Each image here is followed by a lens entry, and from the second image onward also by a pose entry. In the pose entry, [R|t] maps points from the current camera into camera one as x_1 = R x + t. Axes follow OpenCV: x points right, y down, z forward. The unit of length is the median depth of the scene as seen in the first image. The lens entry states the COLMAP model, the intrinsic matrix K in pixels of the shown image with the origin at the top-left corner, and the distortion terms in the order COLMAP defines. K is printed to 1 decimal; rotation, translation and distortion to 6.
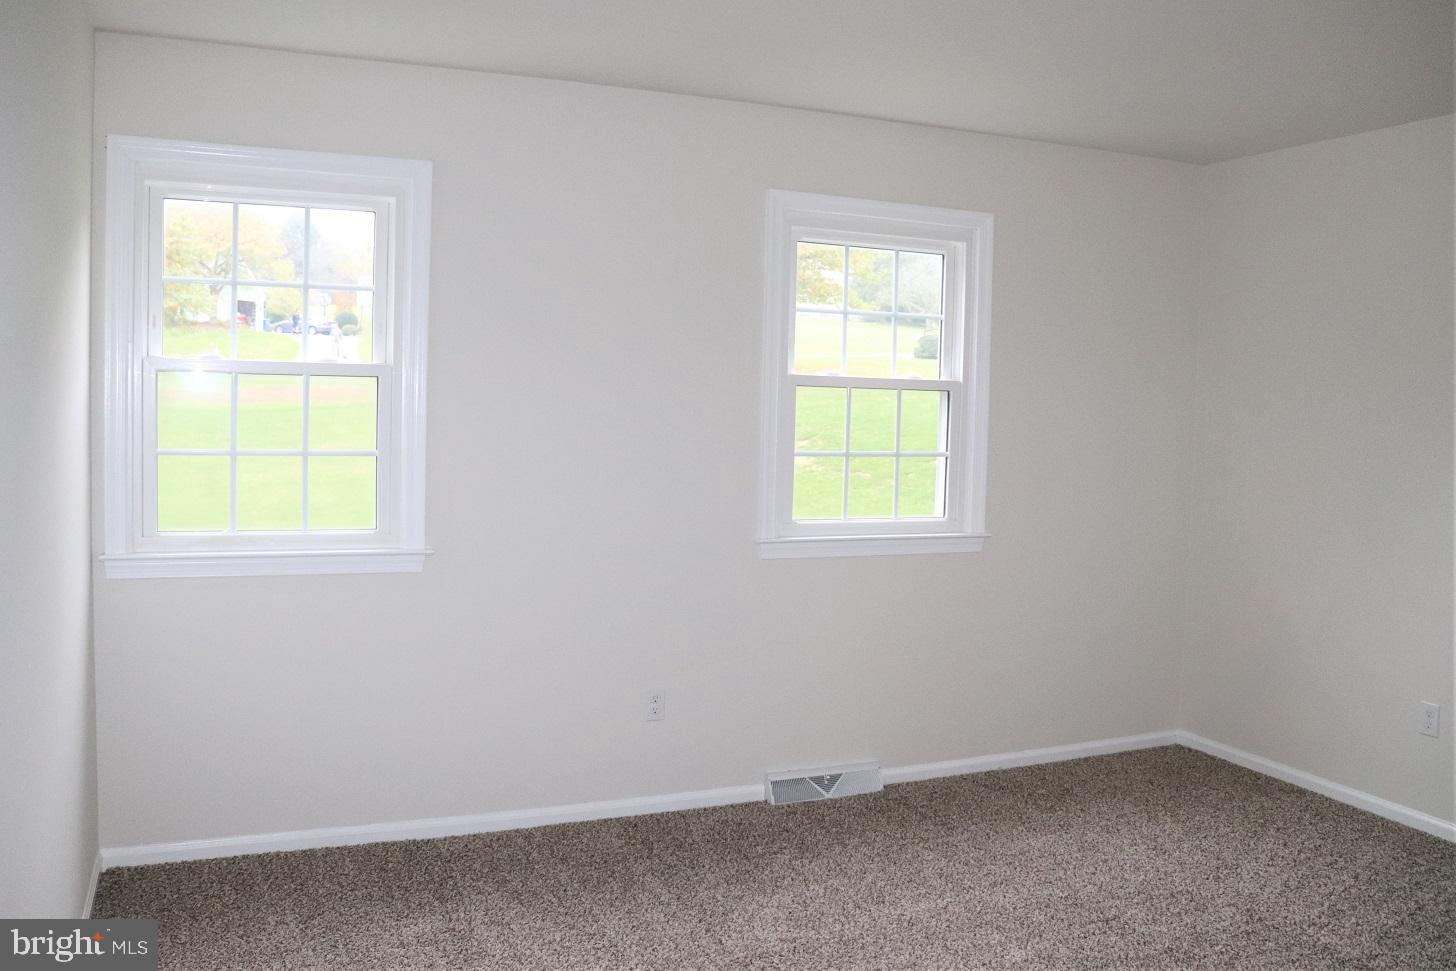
lens RADIAL K [[1121.6, 0, 726.6], [0, 1121.6, 459.4], [0, 0, 1]] dist [-0.169102, 0.123196]
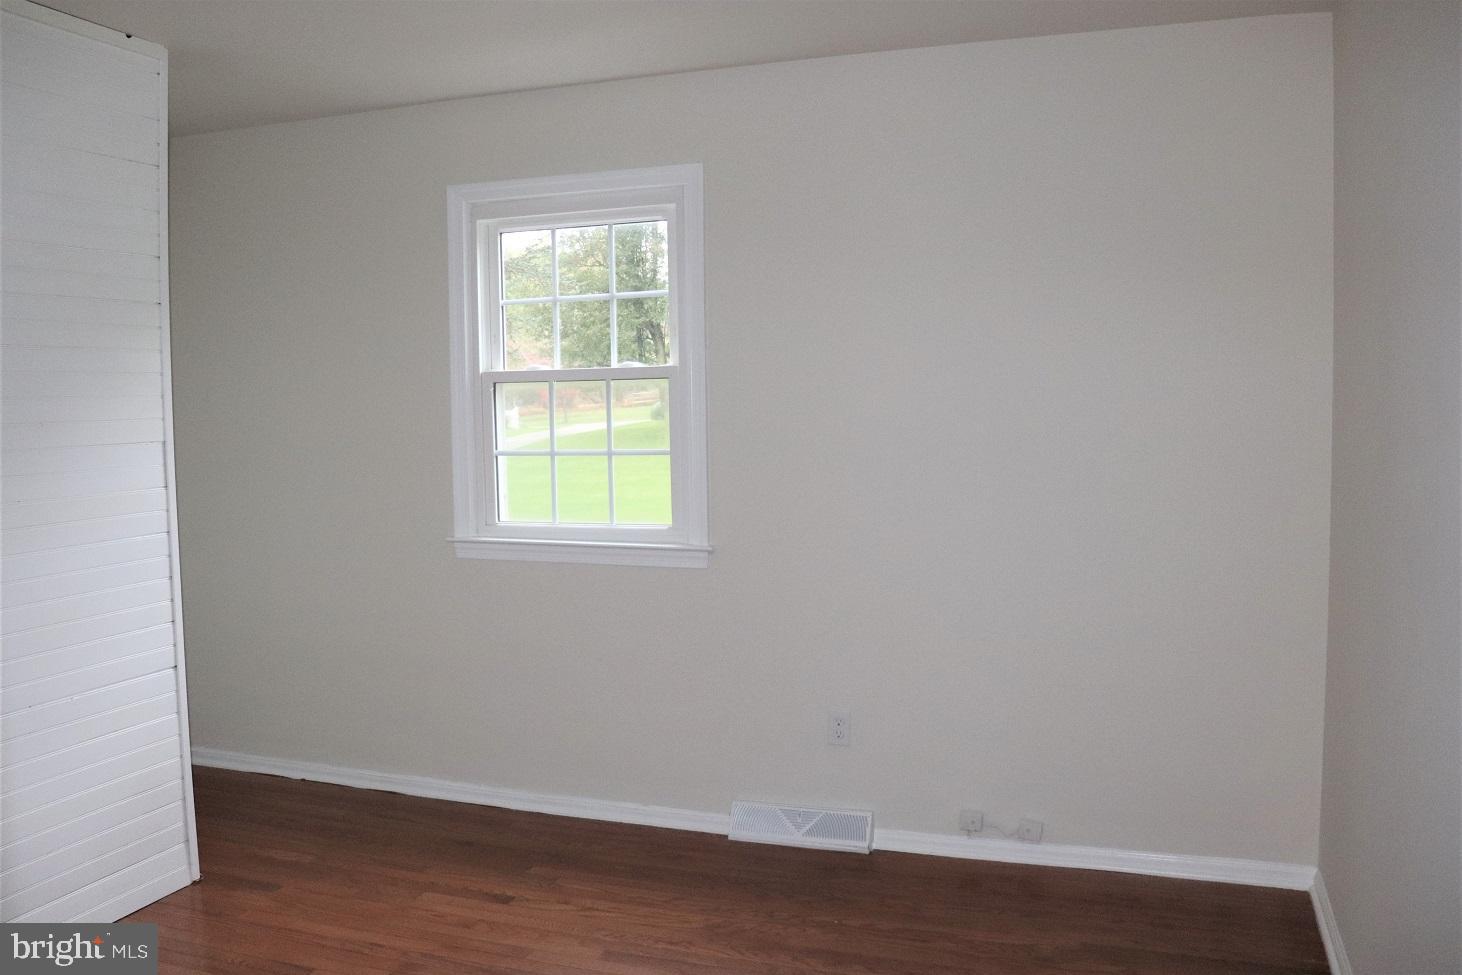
lens RADIAL K [[1223.8, 0, 724.1], [0, 1223.8, 483.1], [0, 0, 1]] dist [-0.178541, 0.172868]
pose [[0.733809, 0.014901, -0.679192, 0.605587], [-0.001765, 0.999798, 0.020027, 0.000163], [0.679354, -0.013497, 0.733687, 0.235048]]
